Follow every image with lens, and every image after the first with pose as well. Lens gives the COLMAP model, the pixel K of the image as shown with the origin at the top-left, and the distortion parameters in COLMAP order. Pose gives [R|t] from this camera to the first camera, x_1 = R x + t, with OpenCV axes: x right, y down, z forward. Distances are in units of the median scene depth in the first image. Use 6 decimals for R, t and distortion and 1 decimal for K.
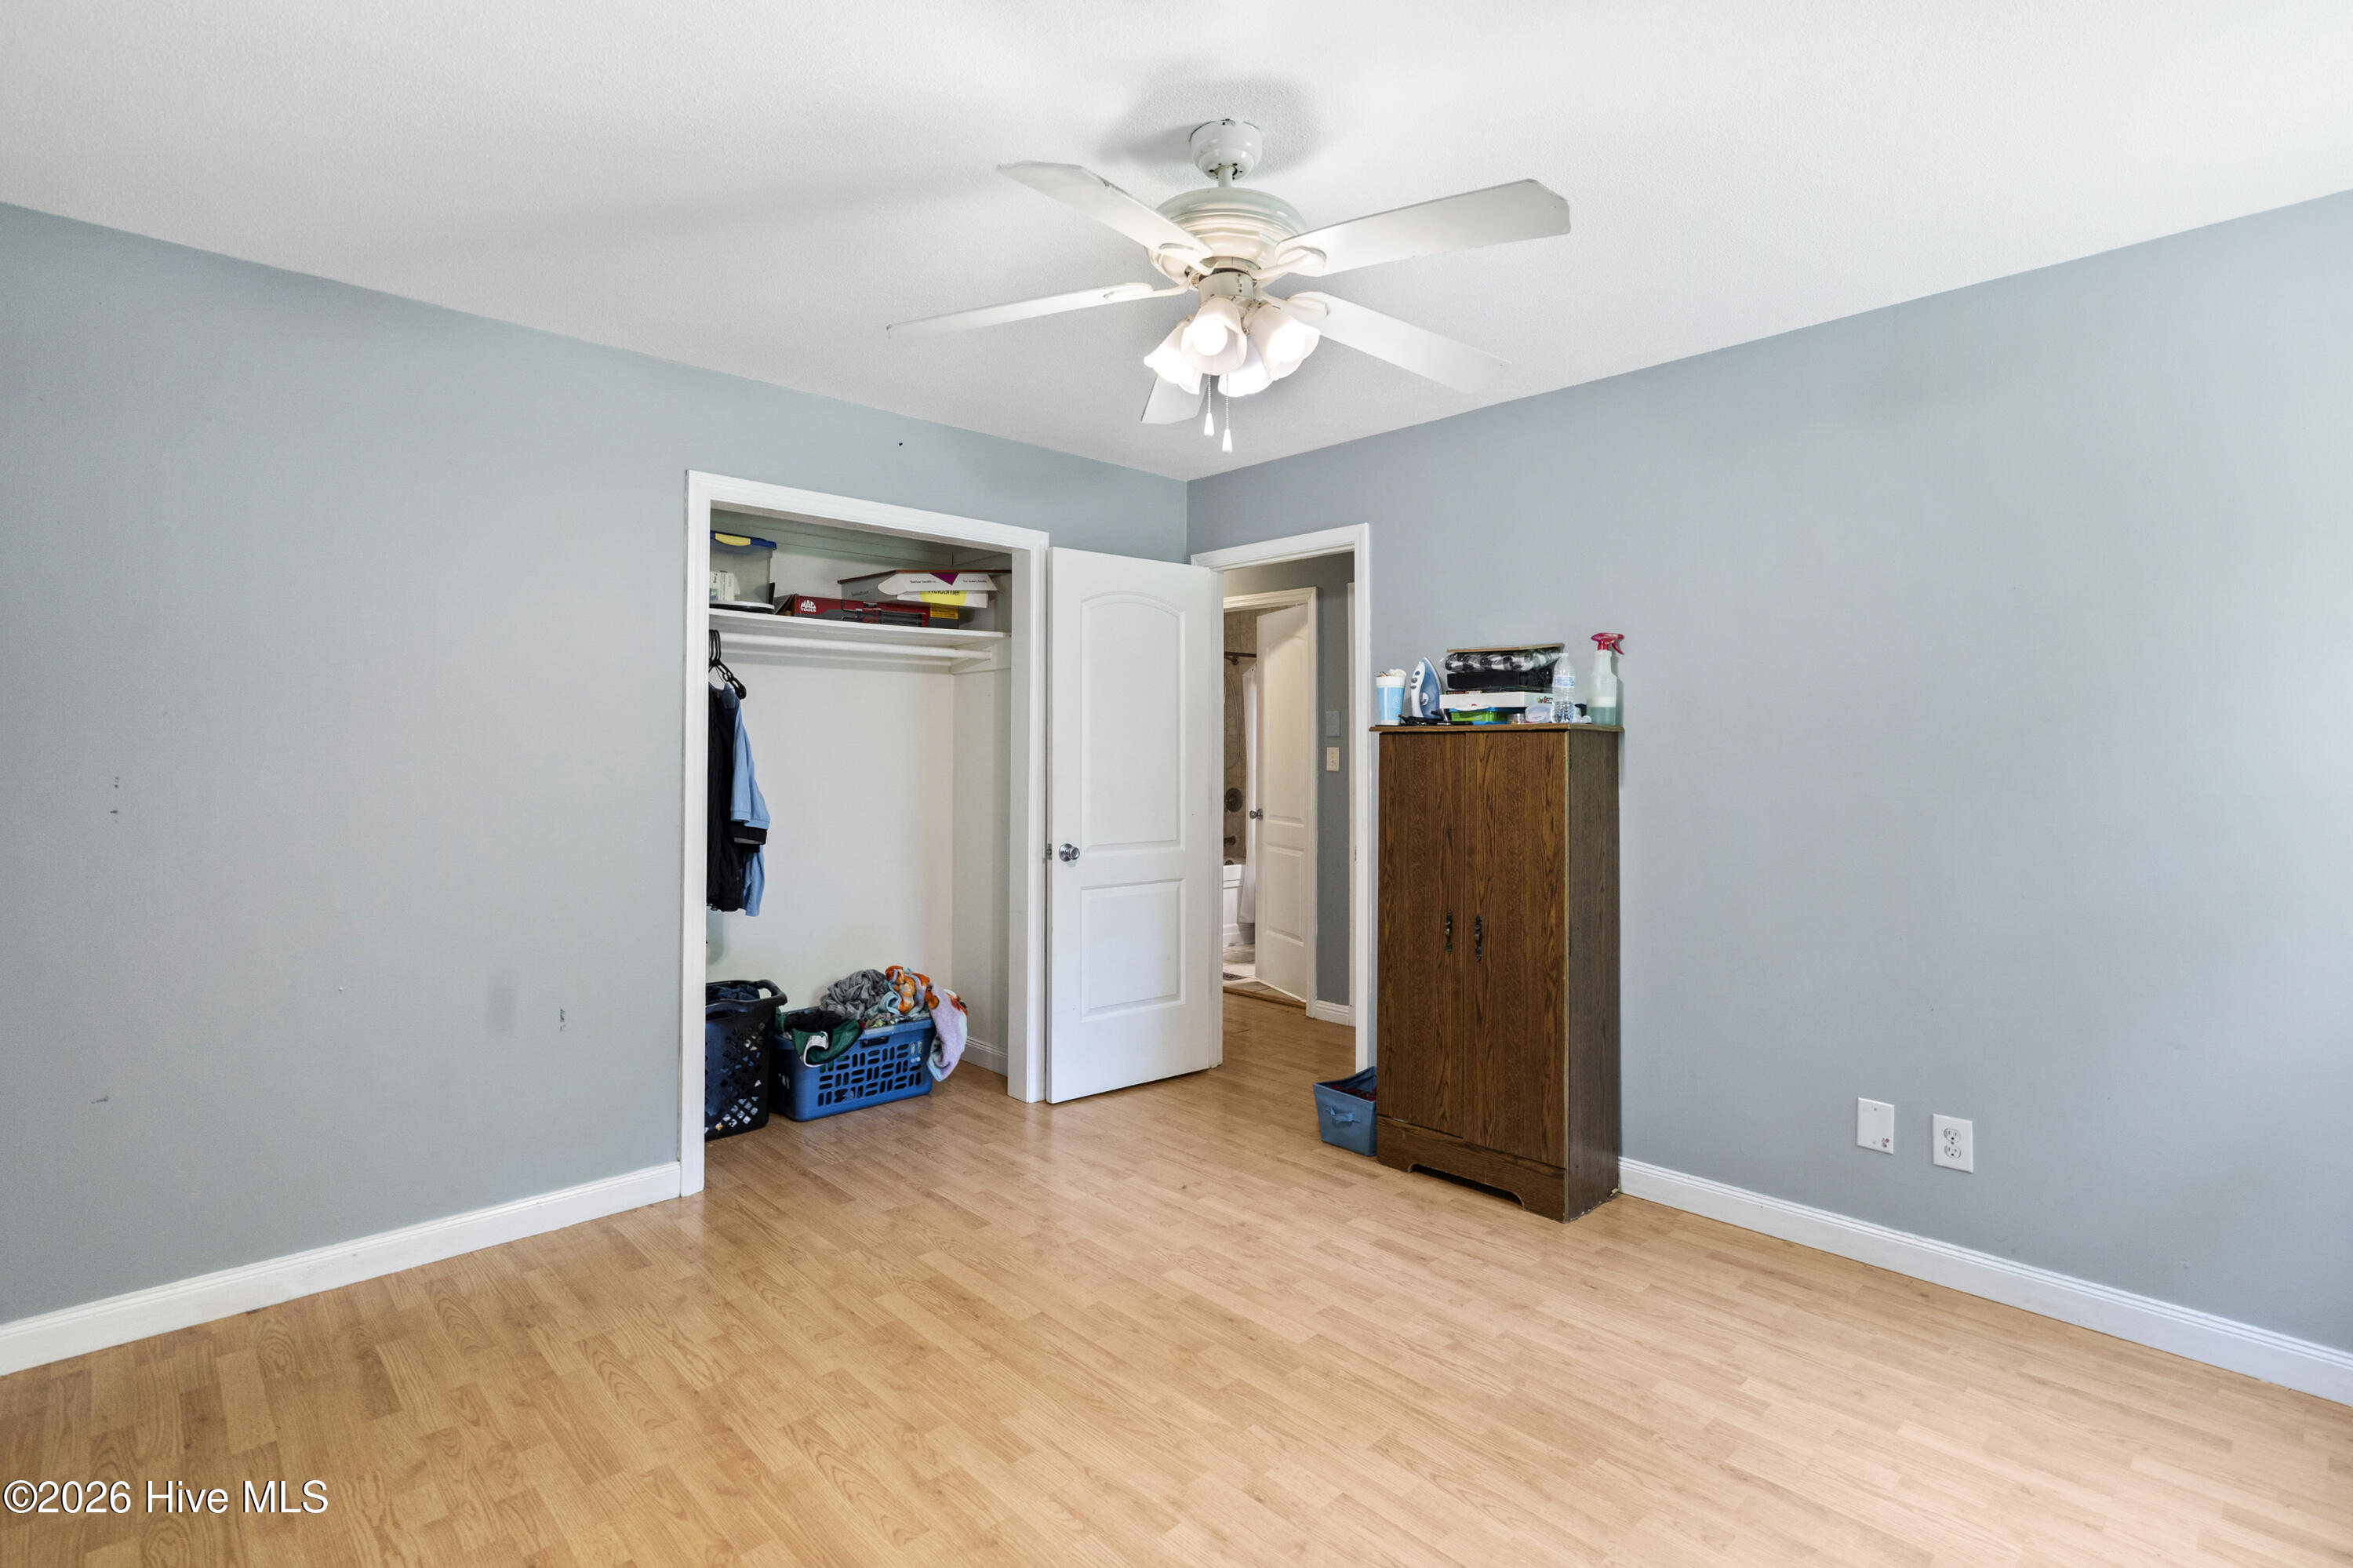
lens RADIAL K [[1080.7, 0, 1167.3], [0, 1080.7, 781.9], [0, 0, 1]] dist [-0.001028, -0.000002]
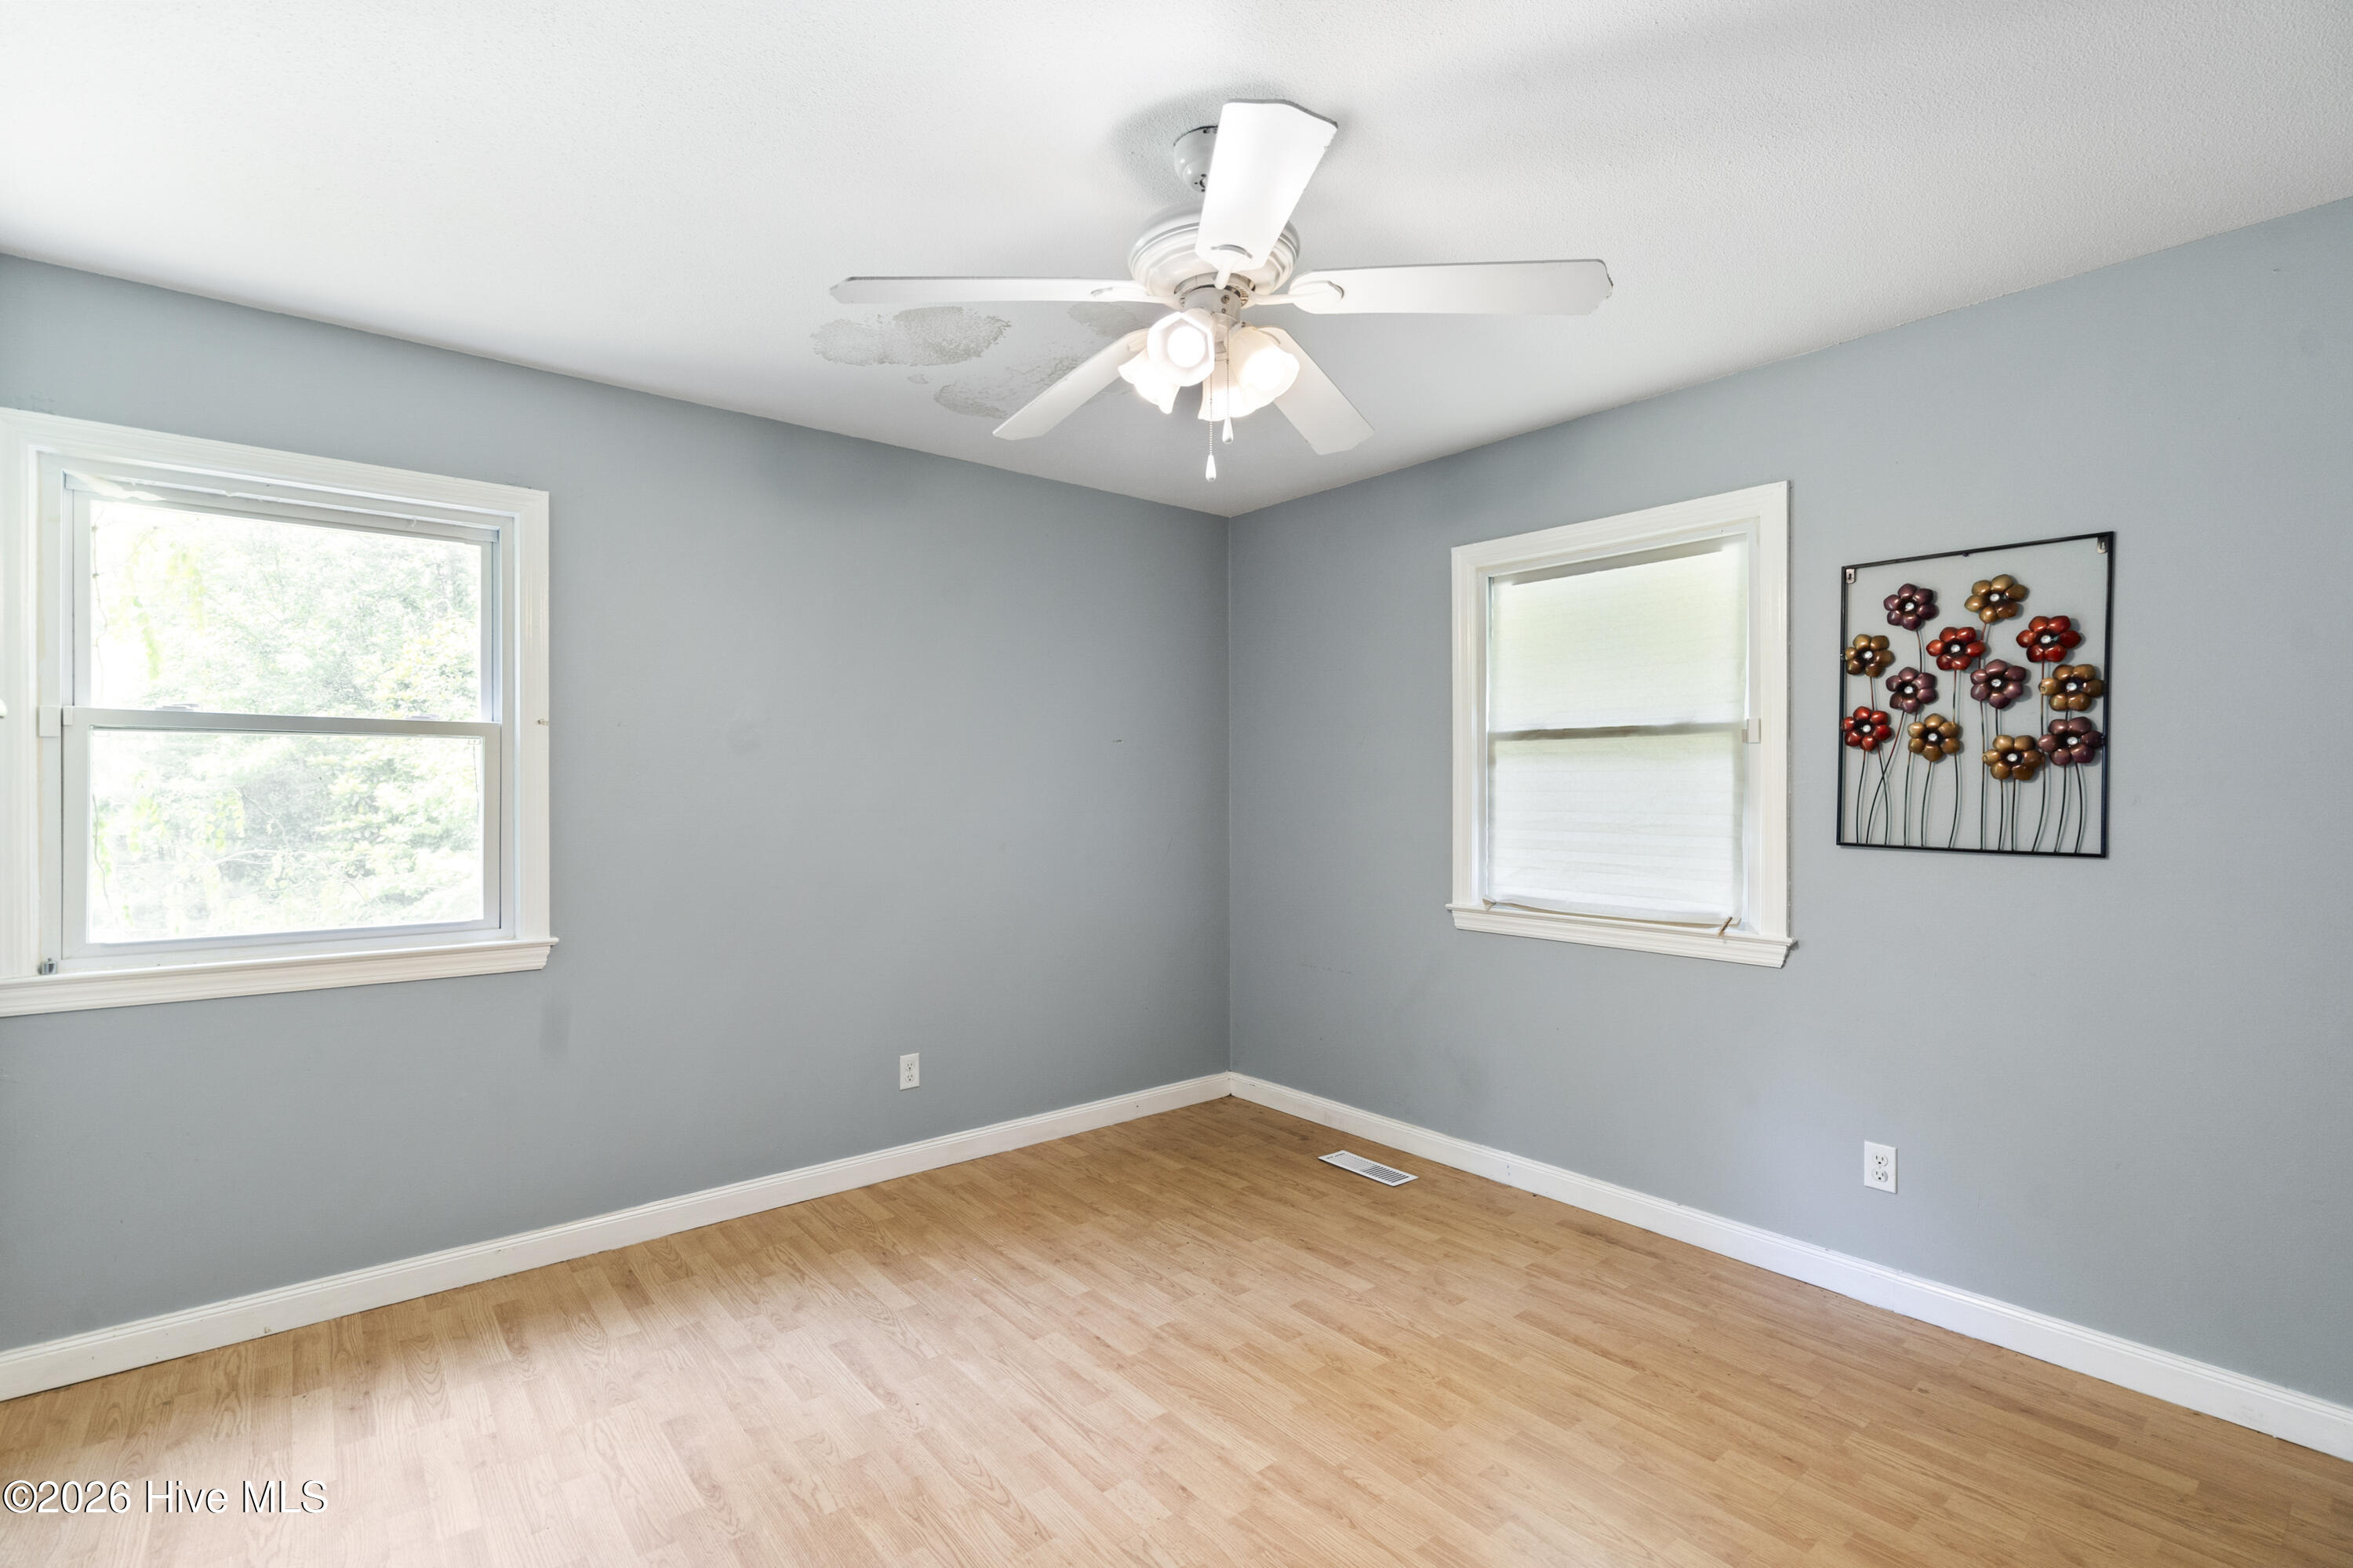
lens RADIAL K [[1080.7, 0, 1167.3], [0, 1080.7, 781.9], [0, 0, 1]] dist [-0.001028, -0.000002]
pose [[-0.996998, -0.002483, 0.077393, 0.019929], [-0.001872, 0.999967, 0.007968, -0.045546], [-0.077410, 0.007799, -0.996969, 2.063245]]
